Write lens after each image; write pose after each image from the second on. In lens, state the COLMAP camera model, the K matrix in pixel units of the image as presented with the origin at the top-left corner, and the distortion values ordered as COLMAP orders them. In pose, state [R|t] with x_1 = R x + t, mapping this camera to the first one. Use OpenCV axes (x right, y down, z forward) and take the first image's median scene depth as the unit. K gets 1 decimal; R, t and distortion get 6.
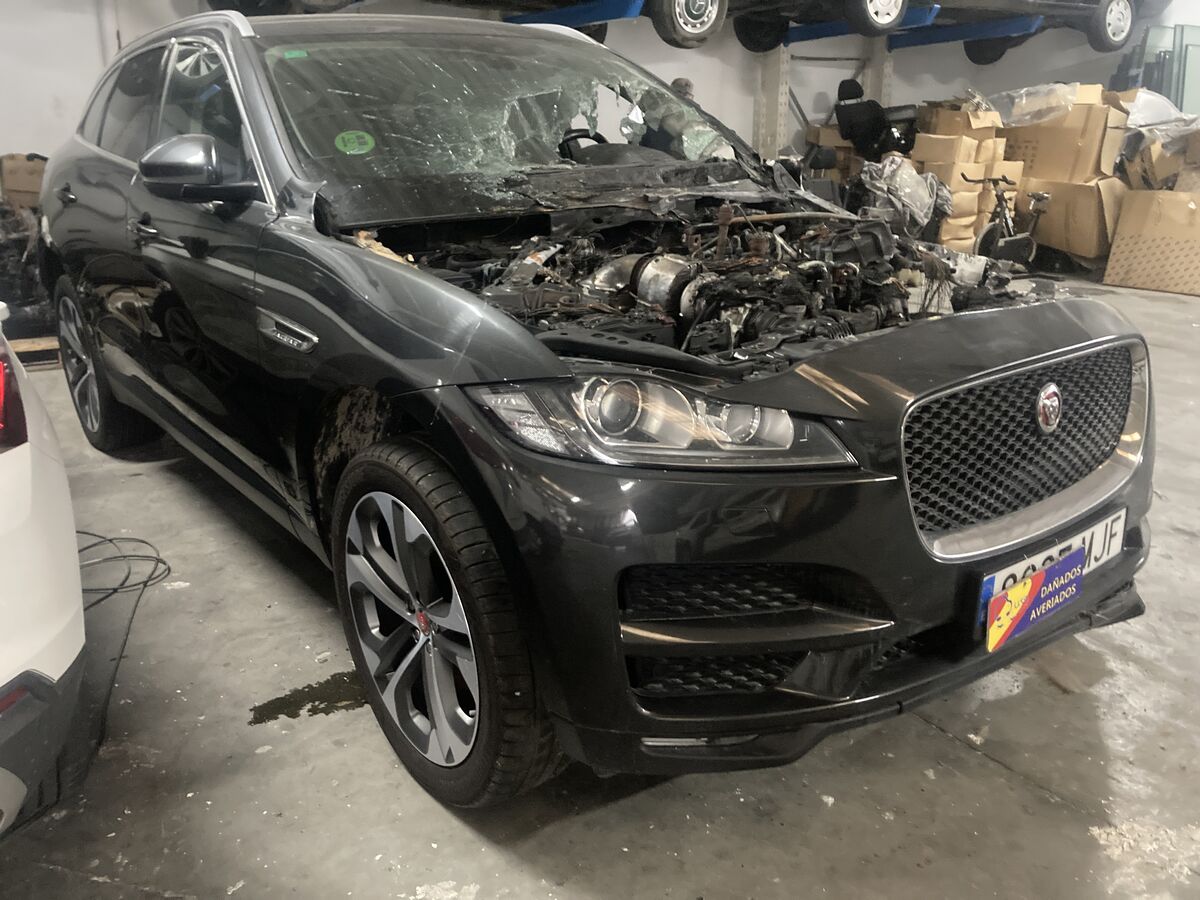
lens RADIAL K [[989.9, 0, 600.0], [0, 989.9, 450.0], [0, 0, 1]] dist [0.059826, -0.089684]
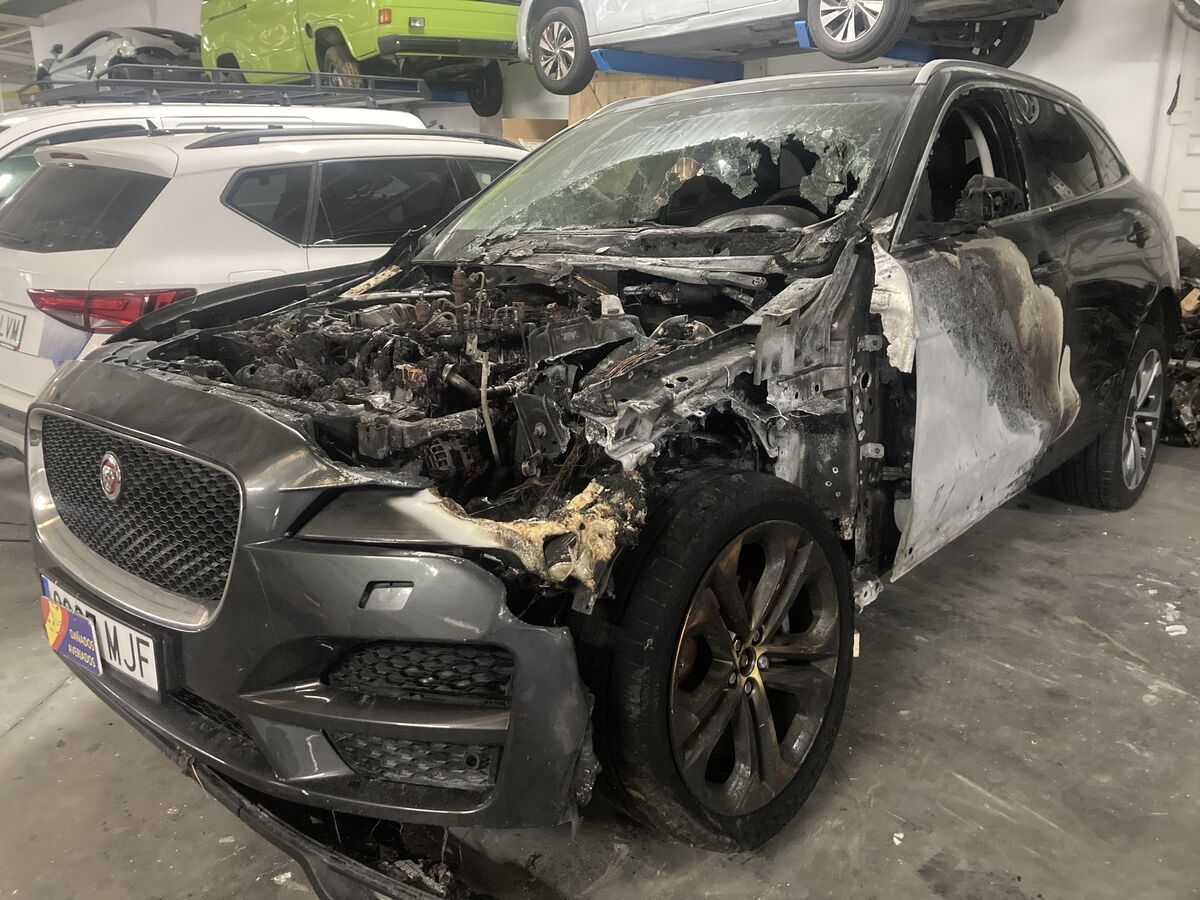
lens RADIAL K [[990.5, 0, 596.6], [0, 990.5, 426.6], [0, 0, 1]] dist [0.069872, -0.089276]
pose [[0.171005, 0.234236, -0.957022, 1.088611], [-0.286881, 0.941080, 0.179073, -0.300705], [0.942580, 0.243929, 0.228127, 0.885262]]
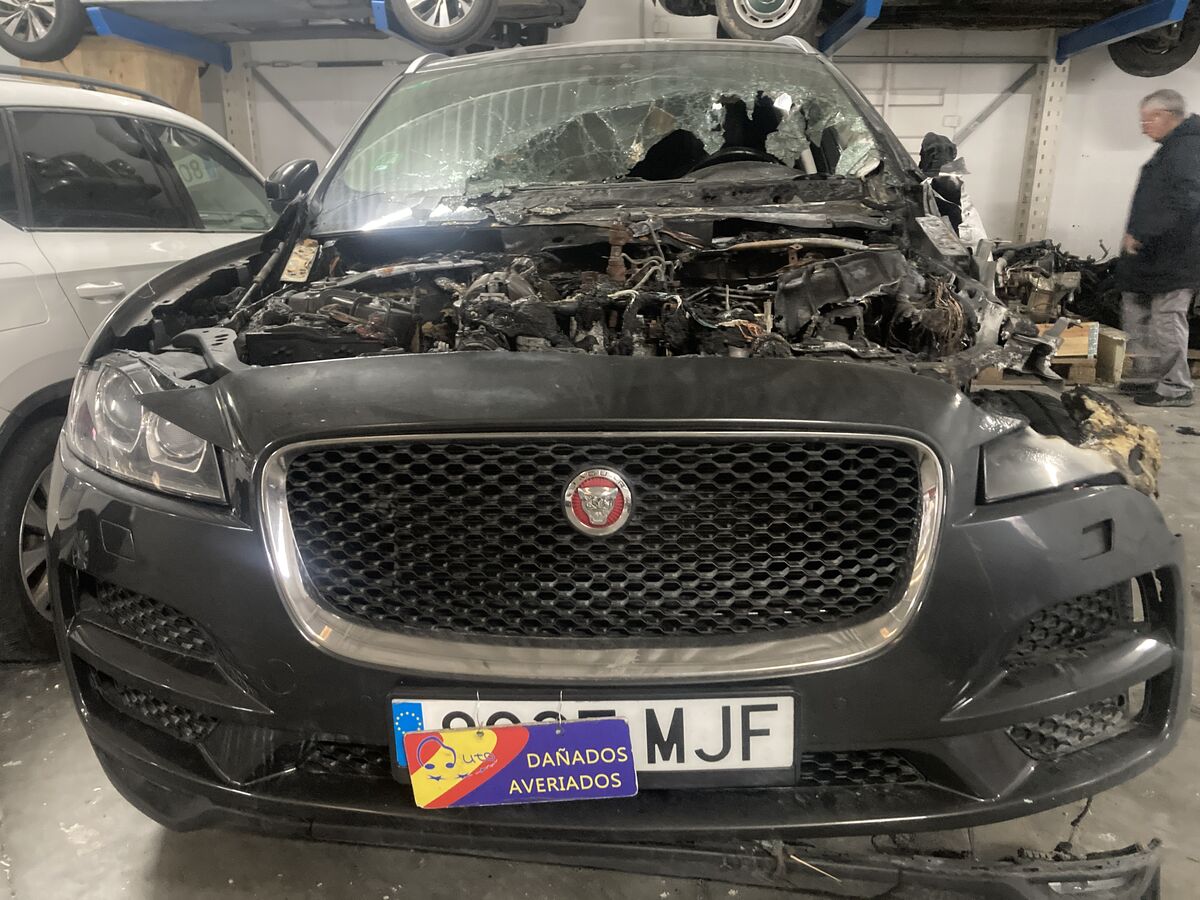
lens RADIAL K [[989.9, 0, 600.0], [0, 989.9, 450.0], [0, 0, 1]] dist [0.059826, -0.089684]
pose [[0.758600, 0.155575, -0.632710, 0.636855], [-0.186807, 0.982240, 0.017543, -0.064689], [0.624202, 0.104886, 0.774190, 0.340501]]
